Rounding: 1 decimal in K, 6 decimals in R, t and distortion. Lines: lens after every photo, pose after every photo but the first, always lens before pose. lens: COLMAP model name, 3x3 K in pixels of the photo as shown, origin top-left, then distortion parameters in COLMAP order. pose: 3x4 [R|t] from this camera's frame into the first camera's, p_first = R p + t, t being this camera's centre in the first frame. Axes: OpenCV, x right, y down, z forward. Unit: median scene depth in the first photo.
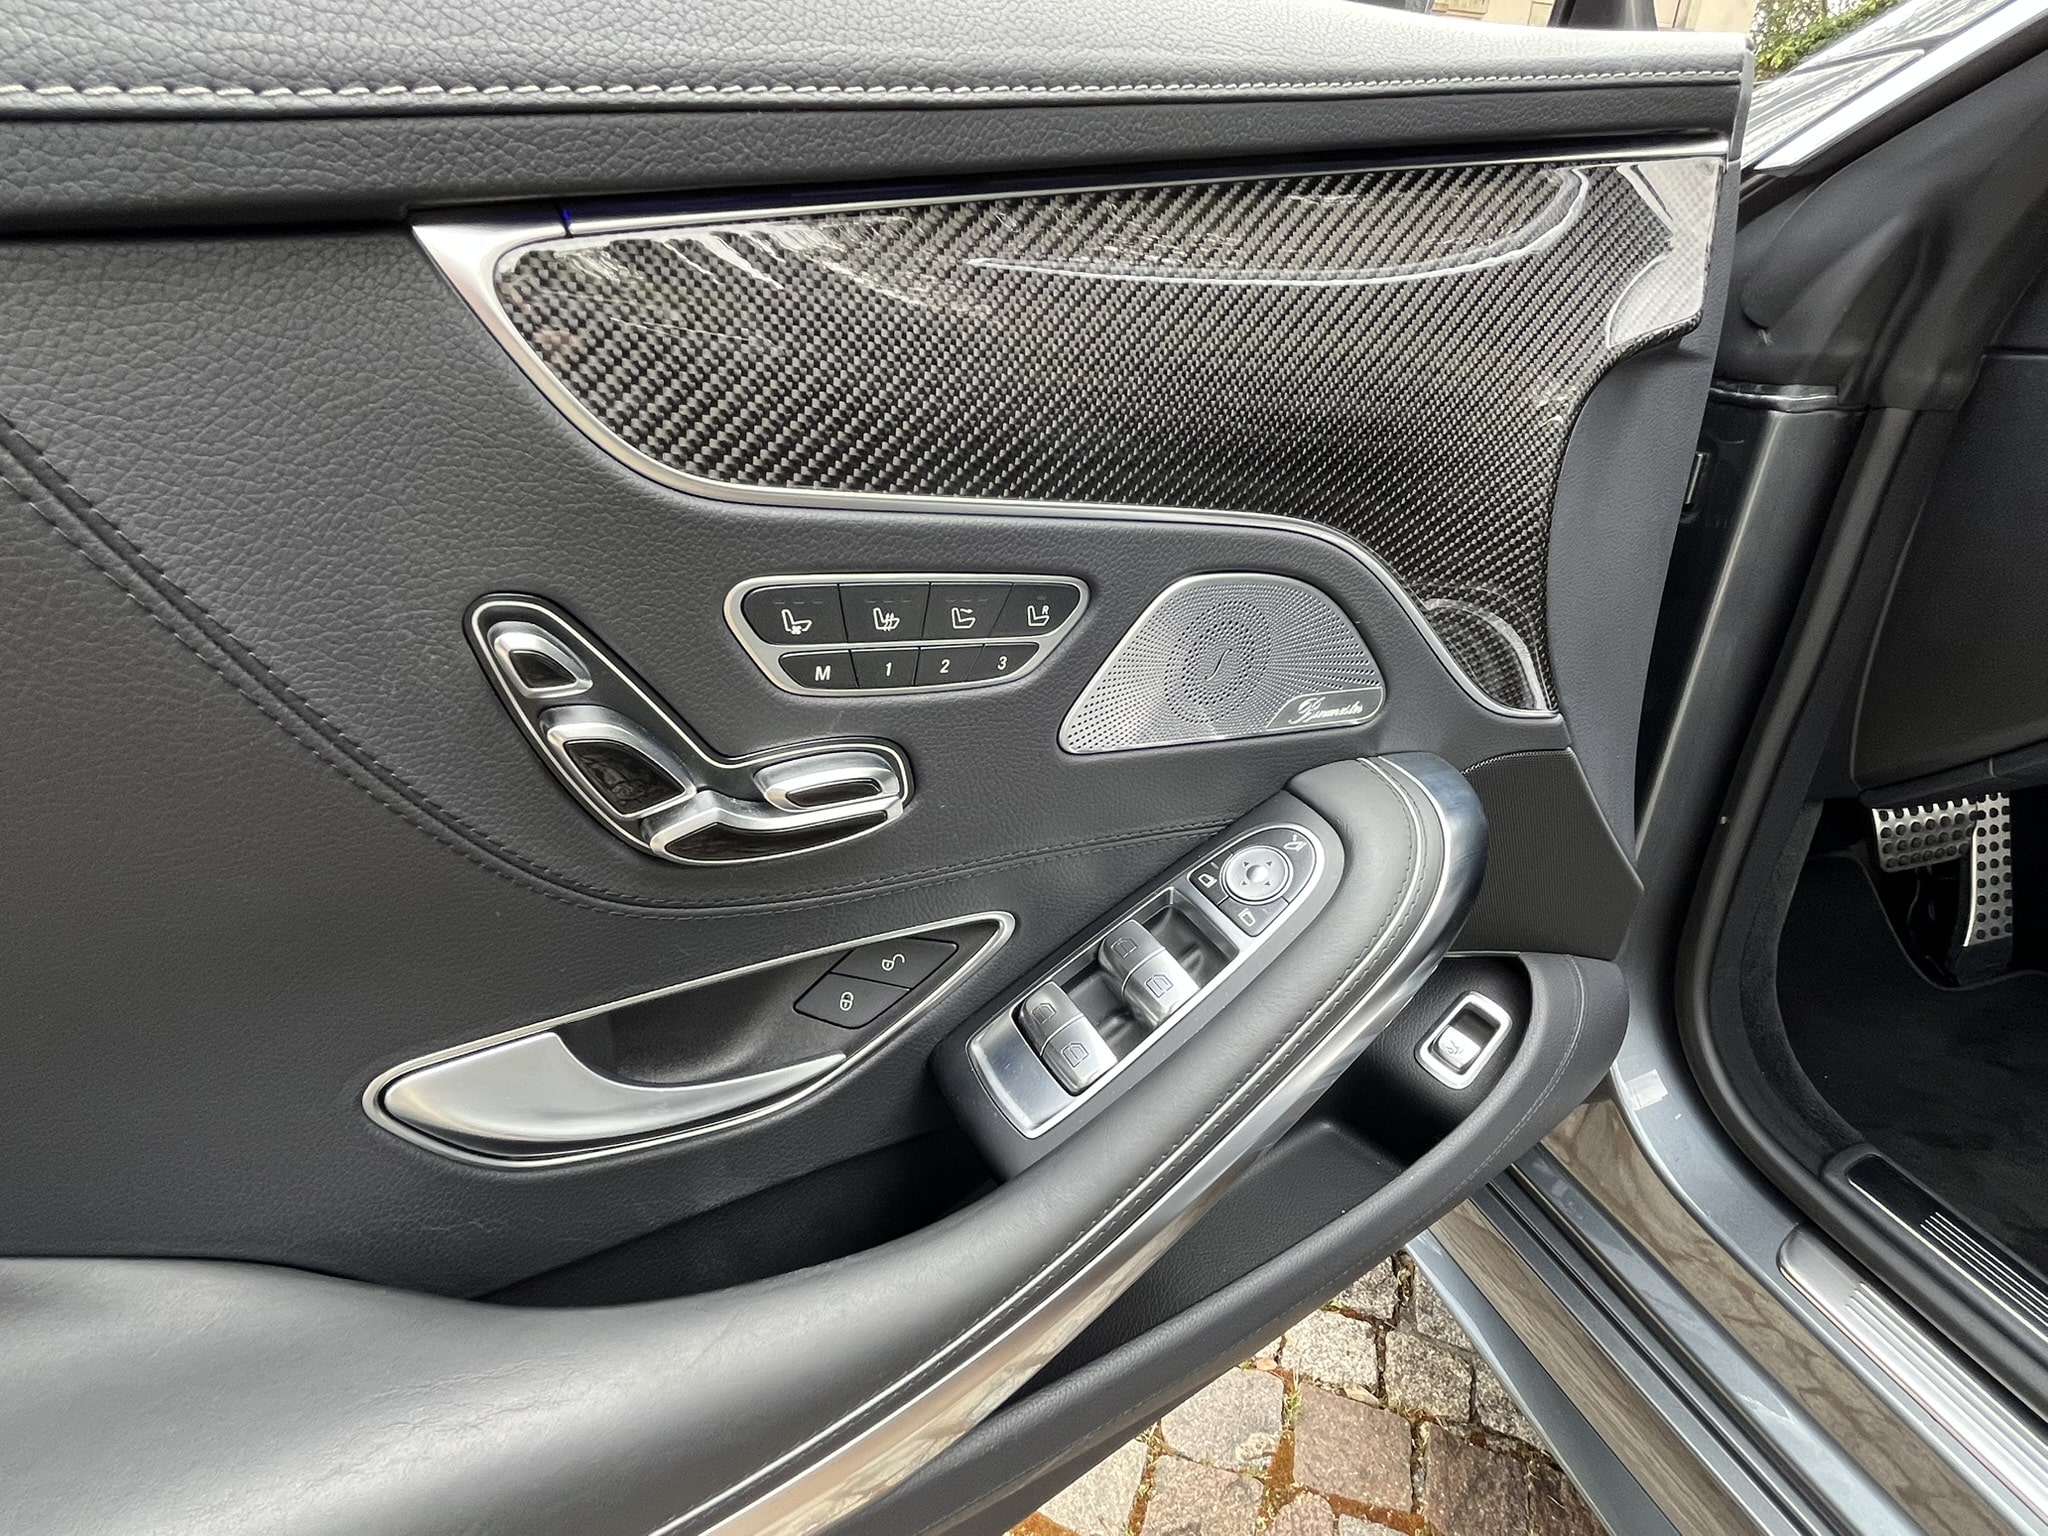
lens RADIAL K [[1052.9, 0, 1011.8], [0, 1052.9, 765.2], [0, 0, 1]] dist [-0.002010, 0.000381]
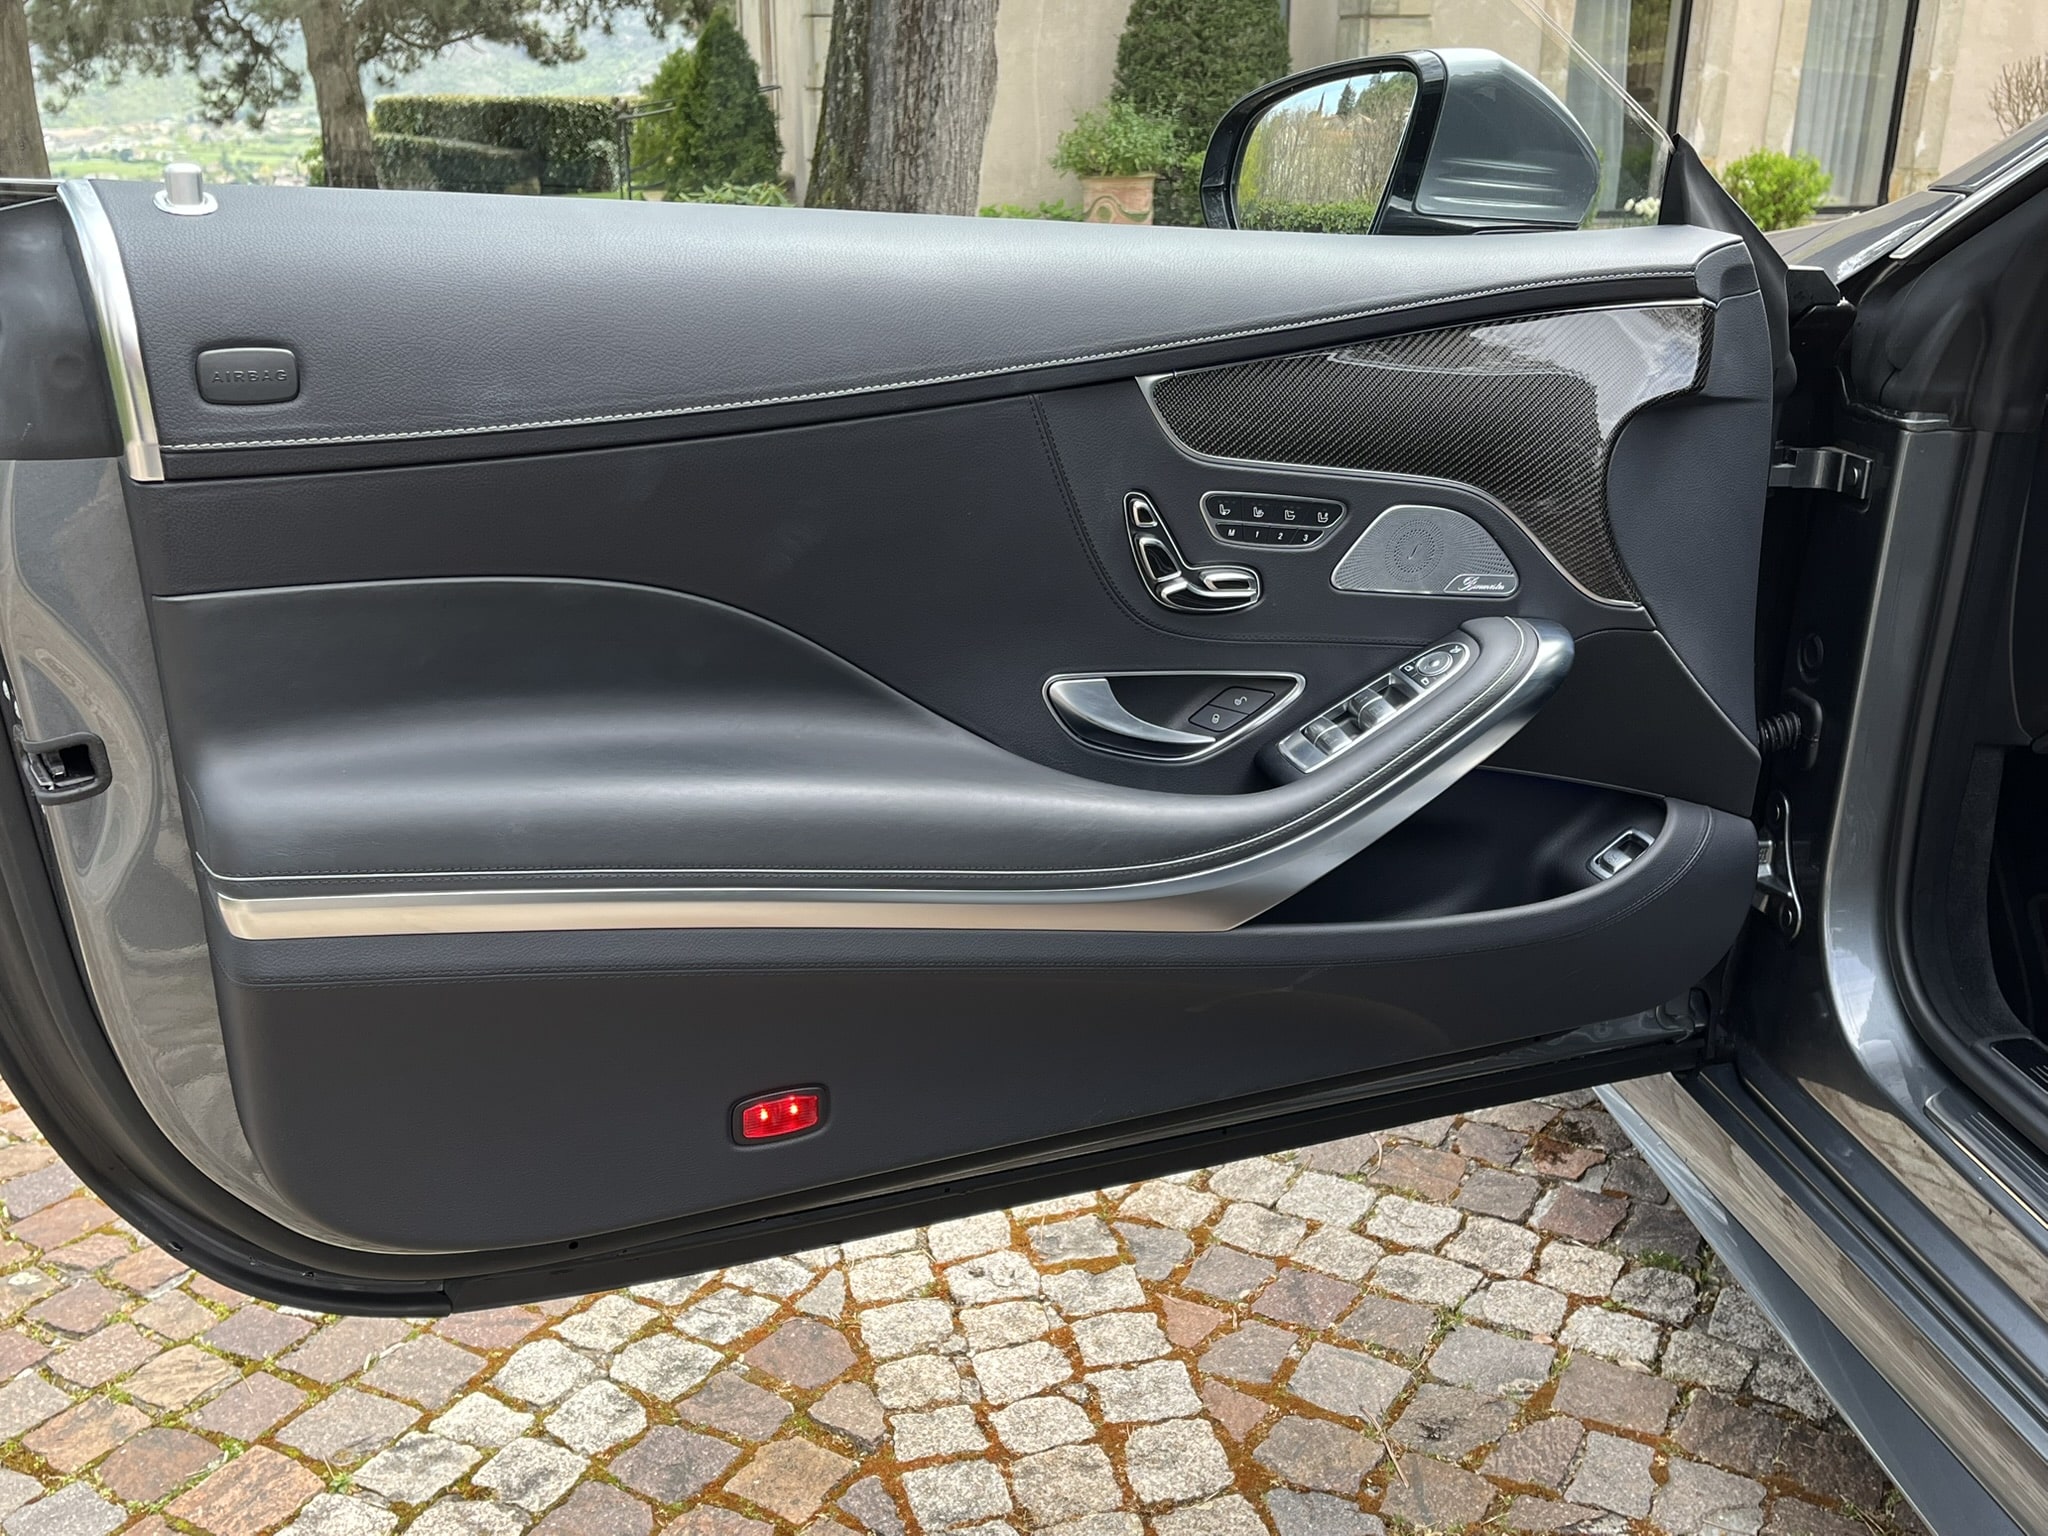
lens RADIAL K [[2013.2, 0, 1024.0], [0, 2013.2, 768.0], [0, 0, 1]] dist [0.015812, -0.006815]
pose [[0.985221, 0.055809, -0.161943, 0.101974], [-0.075007, 0.990534, -0.114961, 0.778274], [0.153994, 0.125408, 0.980081, -2.718104]]
